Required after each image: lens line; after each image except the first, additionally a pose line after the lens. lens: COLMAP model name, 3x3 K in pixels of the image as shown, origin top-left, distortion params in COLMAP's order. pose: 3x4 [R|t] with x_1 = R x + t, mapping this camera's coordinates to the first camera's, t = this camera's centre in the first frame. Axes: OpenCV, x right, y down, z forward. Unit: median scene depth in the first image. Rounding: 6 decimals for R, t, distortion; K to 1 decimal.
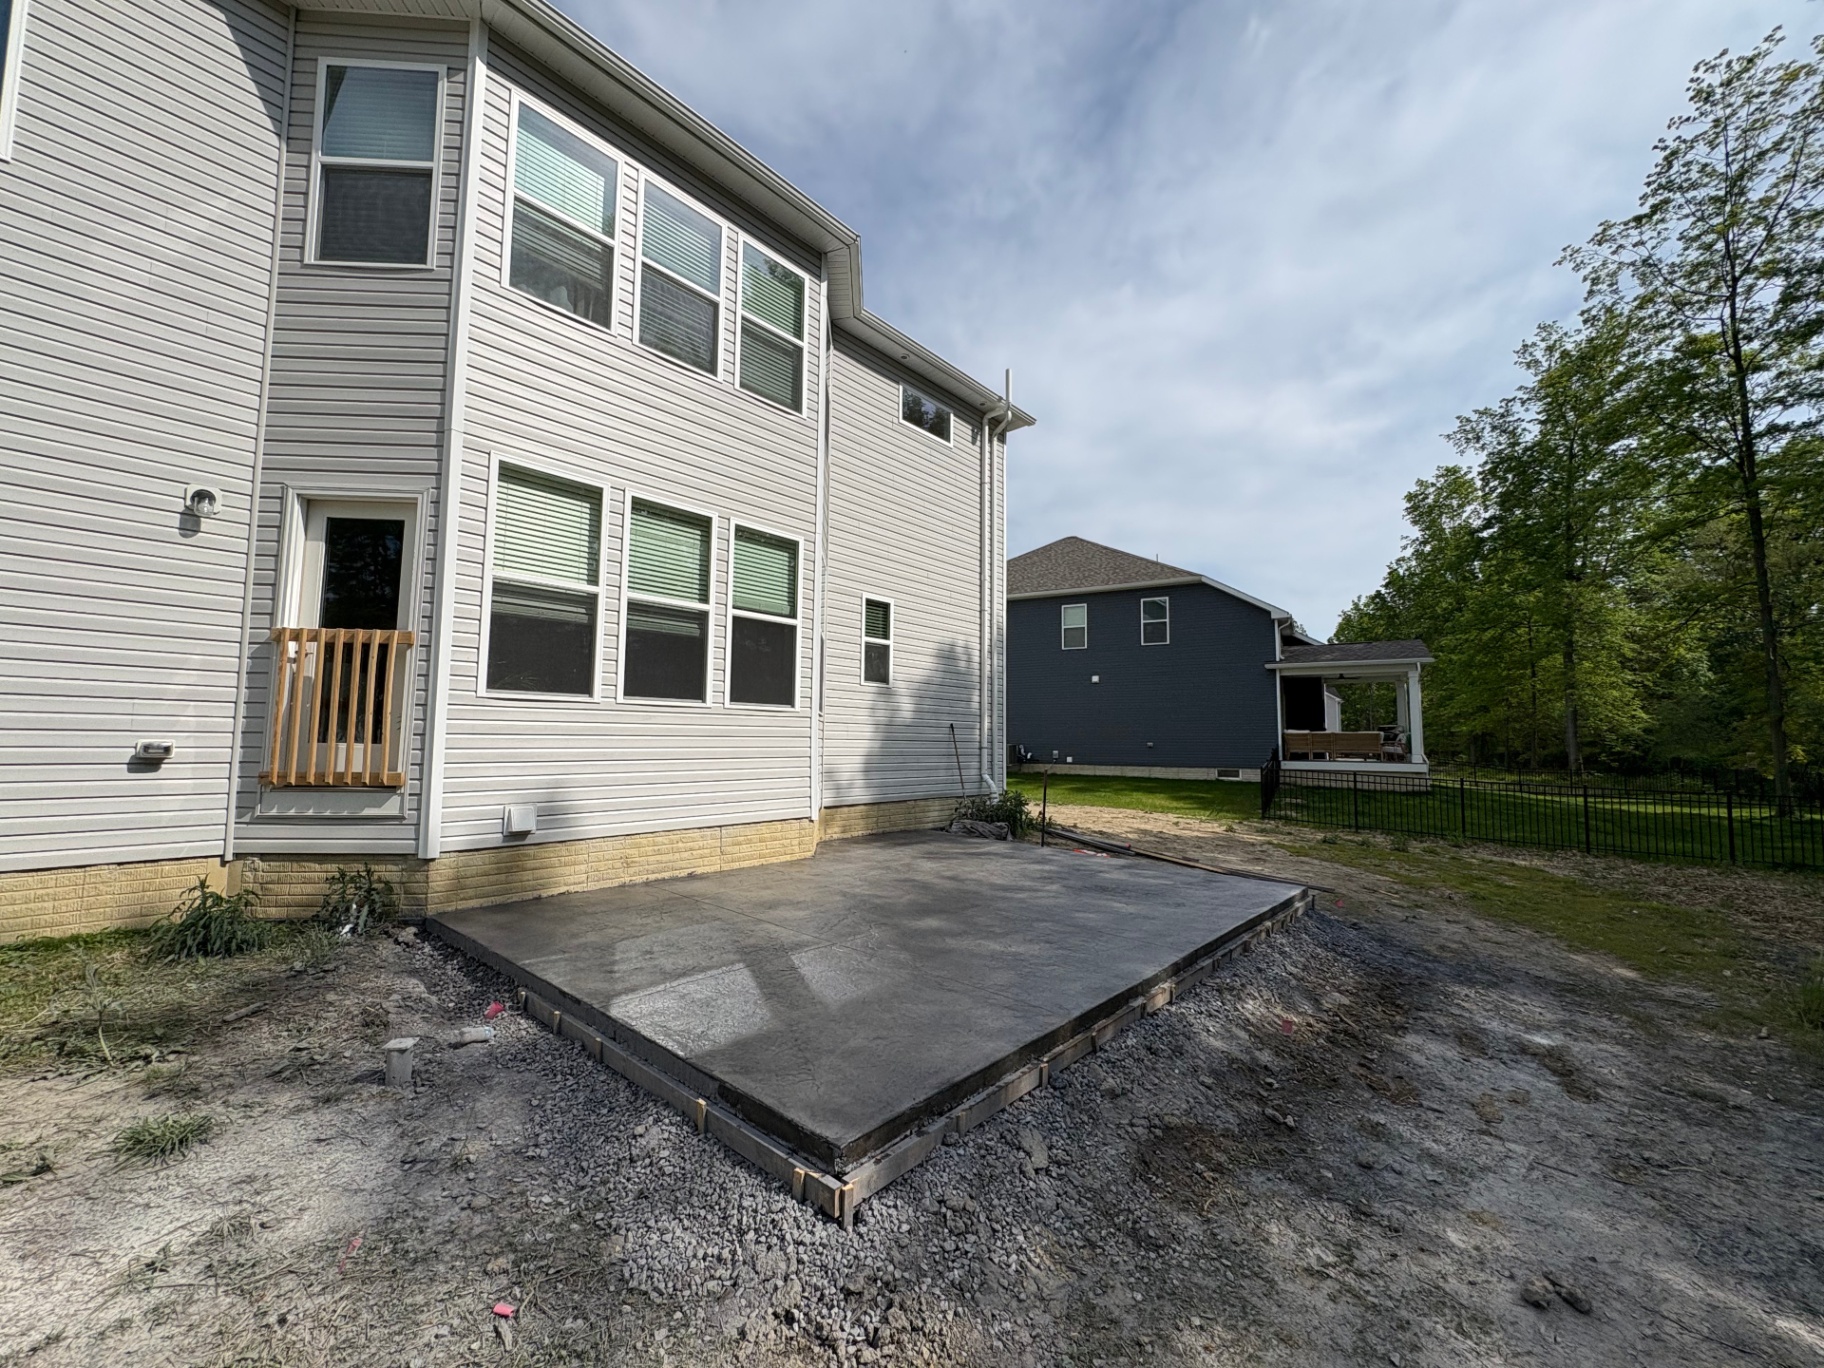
lens RADIAL K [[730.6, 0, 912.0], [0, 730.6, 684.0], [0, 0, 1]] dist [-0.009579, 0.004213]
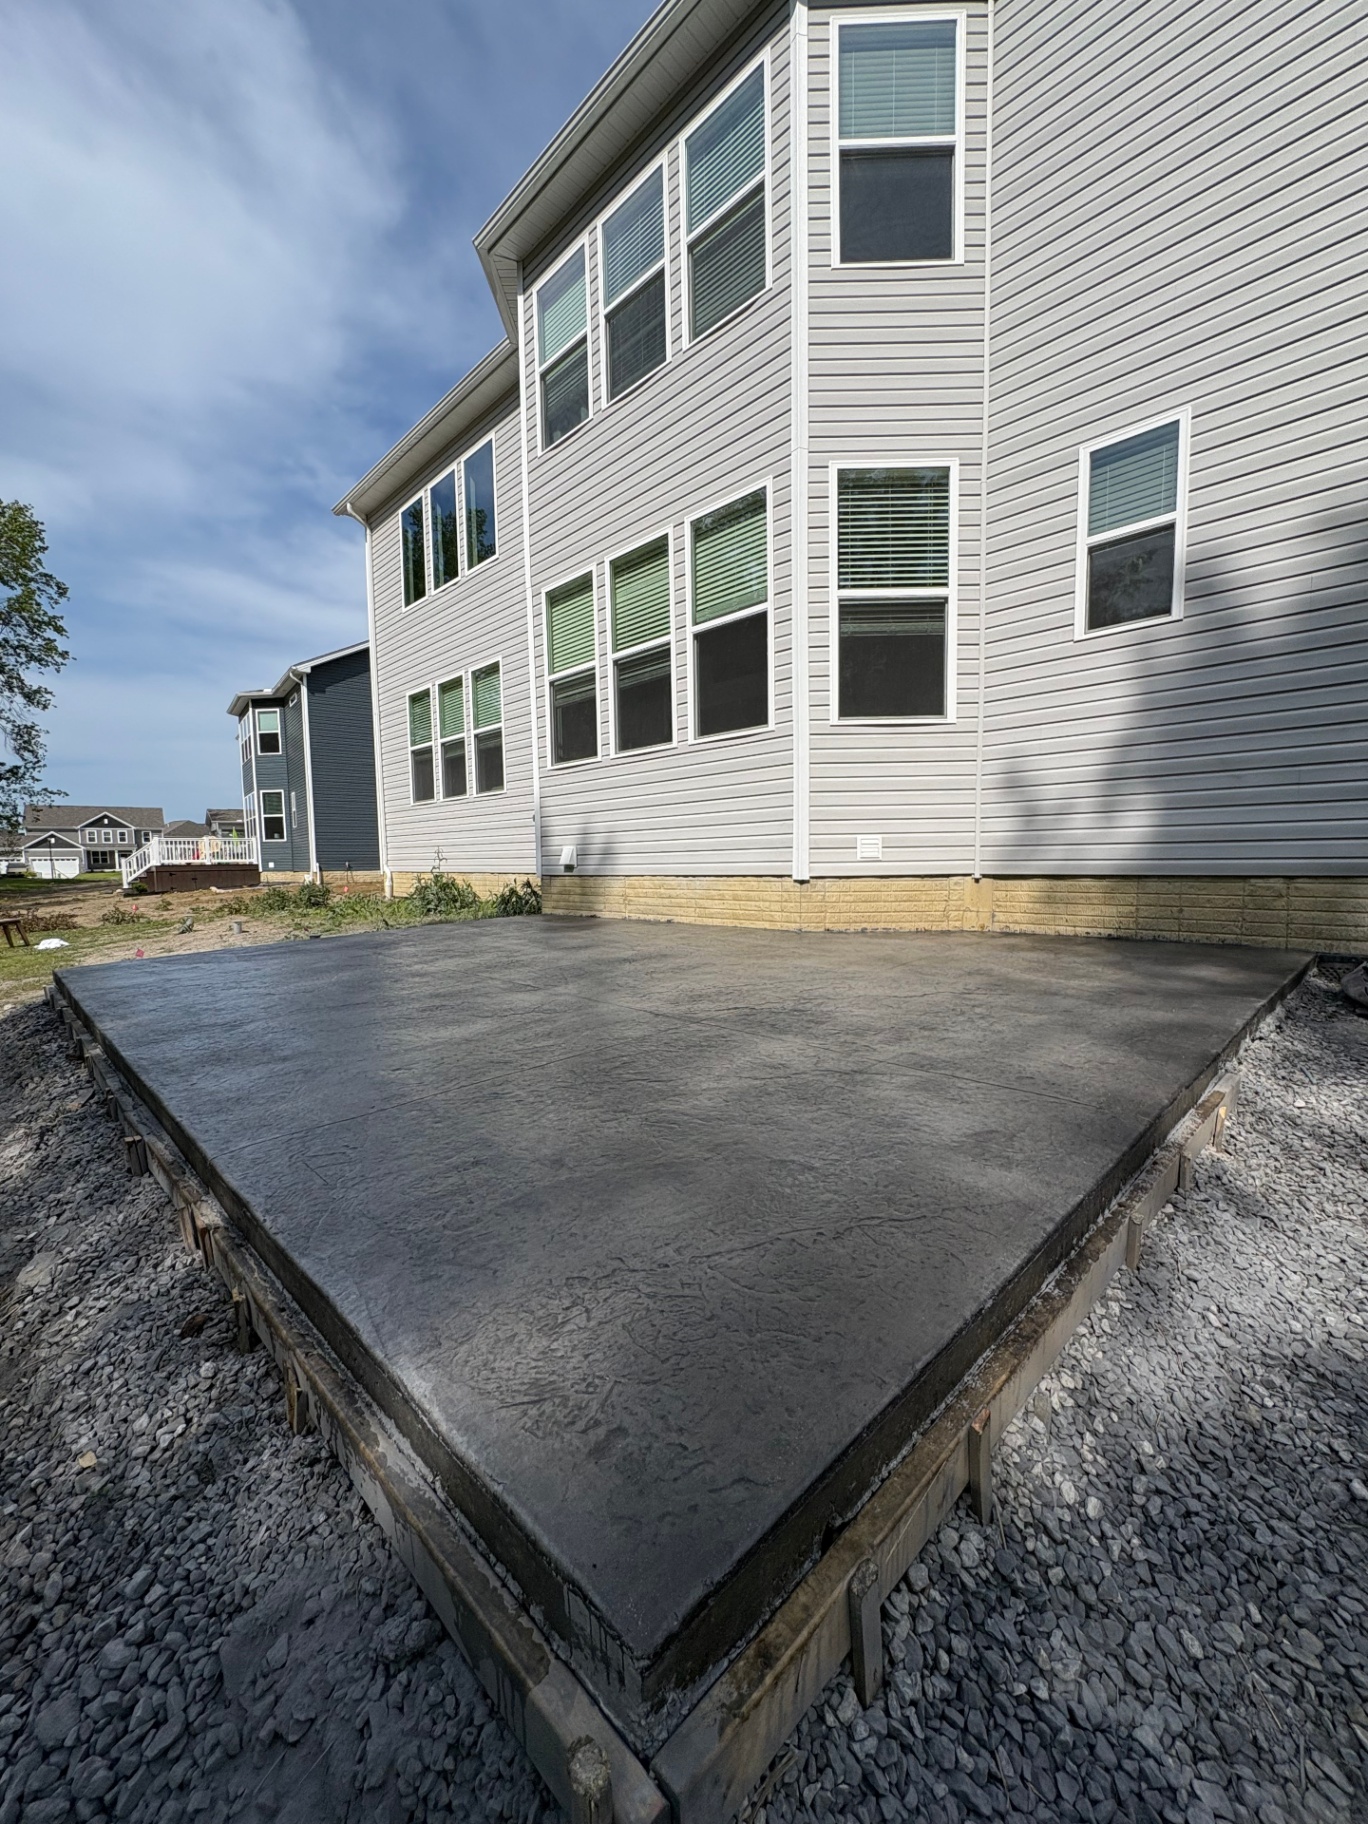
lens RADIAL K [[730.6, 0, 684.0], [0, 730.6, 912.0], [0, 0, 1]] dist [-0.009579, 0.004213]
pose [[-0.081687, 0.074989, -0.993833, 0.623717], [0.103201, 0.992442, 0.066402, 0.168612], [0.991301, -0.097140, -0.088809, 1.013295]]
